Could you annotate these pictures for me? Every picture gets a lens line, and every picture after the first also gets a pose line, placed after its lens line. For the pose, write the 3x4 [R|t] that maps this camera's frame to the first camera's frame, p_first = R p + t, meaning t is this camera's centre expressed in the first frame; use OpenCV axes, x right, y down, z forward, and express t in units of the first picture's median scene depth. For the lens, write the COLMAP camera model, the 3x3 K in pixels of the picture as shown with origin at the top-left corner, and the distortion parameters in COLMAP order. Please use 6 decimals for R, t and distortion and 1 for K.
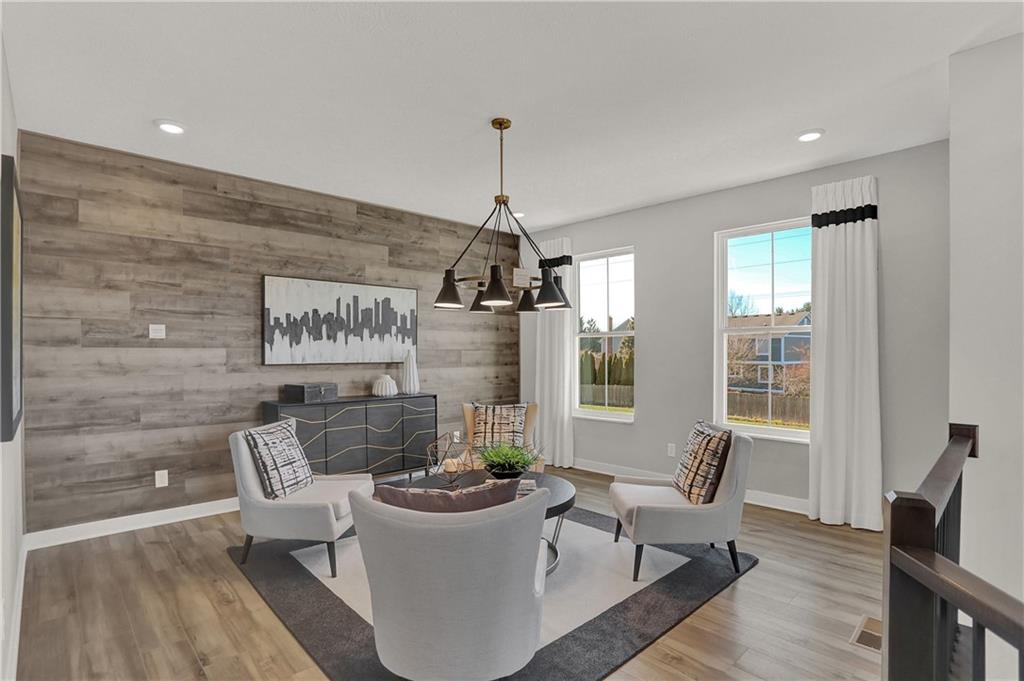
lens RADIAL K [[509.5, 0, 512.0], [0, 509.5, 340.5], [0, 0, 1]] dist [-0.022696, 0.001598]
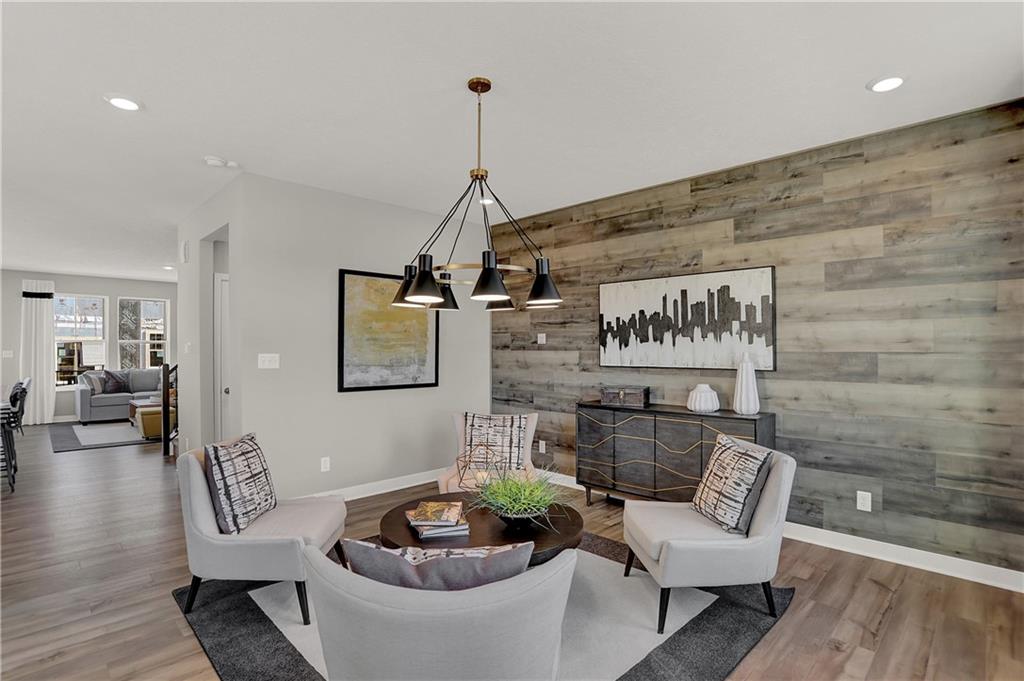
lens RADIAL K [[509.5, 0, 512.0], [0, 509.5, 340.5], [0, 0, 1]] dist [-0.022696, 0.001598]
pose [[0.055250, -0.022160, -0.998227, 0.553671], [0.014529, 0.999666, -0.021388, 0.012698], [0.998367, -0.013322, 0.055553, 0.692123]]
